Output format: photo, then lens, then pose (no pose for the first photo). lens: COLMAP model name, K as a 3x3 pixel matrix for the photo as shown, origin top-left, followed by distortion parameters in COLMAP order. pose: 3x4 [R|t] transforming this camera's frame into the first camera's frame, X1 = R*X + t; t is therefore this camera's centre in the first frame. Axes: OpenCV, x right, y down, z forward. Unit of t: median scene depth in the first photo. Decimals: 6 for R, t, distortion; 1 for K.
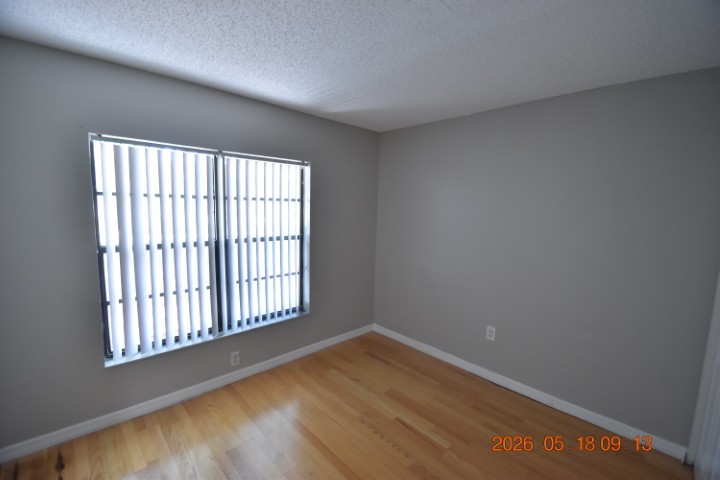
lens RADIAL K [[316.7, 0, 358.4], [0, 316.7, 241.1], [0, 0, 1]] dist [0.021871, -0.019772]
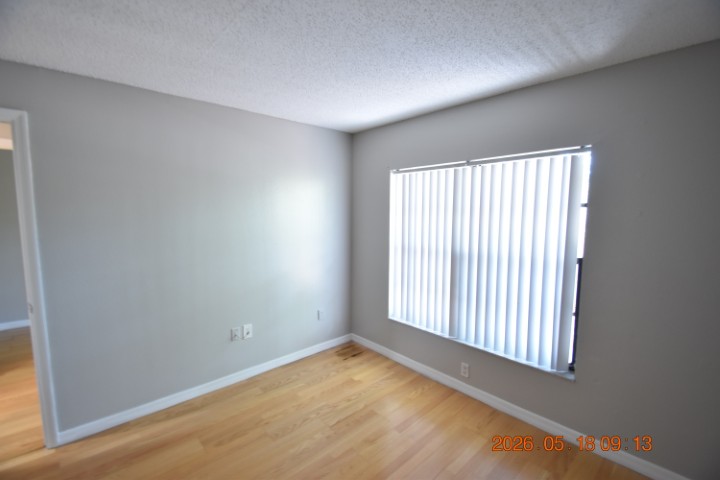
lens RADIAL K [[316.7, 0, 358.4], [0, 316.7, 241.1], [0, 0, 1]] dist [0.021871, -0.019772]
pose [[-0.028104, 0.073821, -0.996875, 0.645536], [-0.109270, 0.991066, 0.076471, -0.071979], [0.993615, 0.111078, -0.019787, 0.732876]]
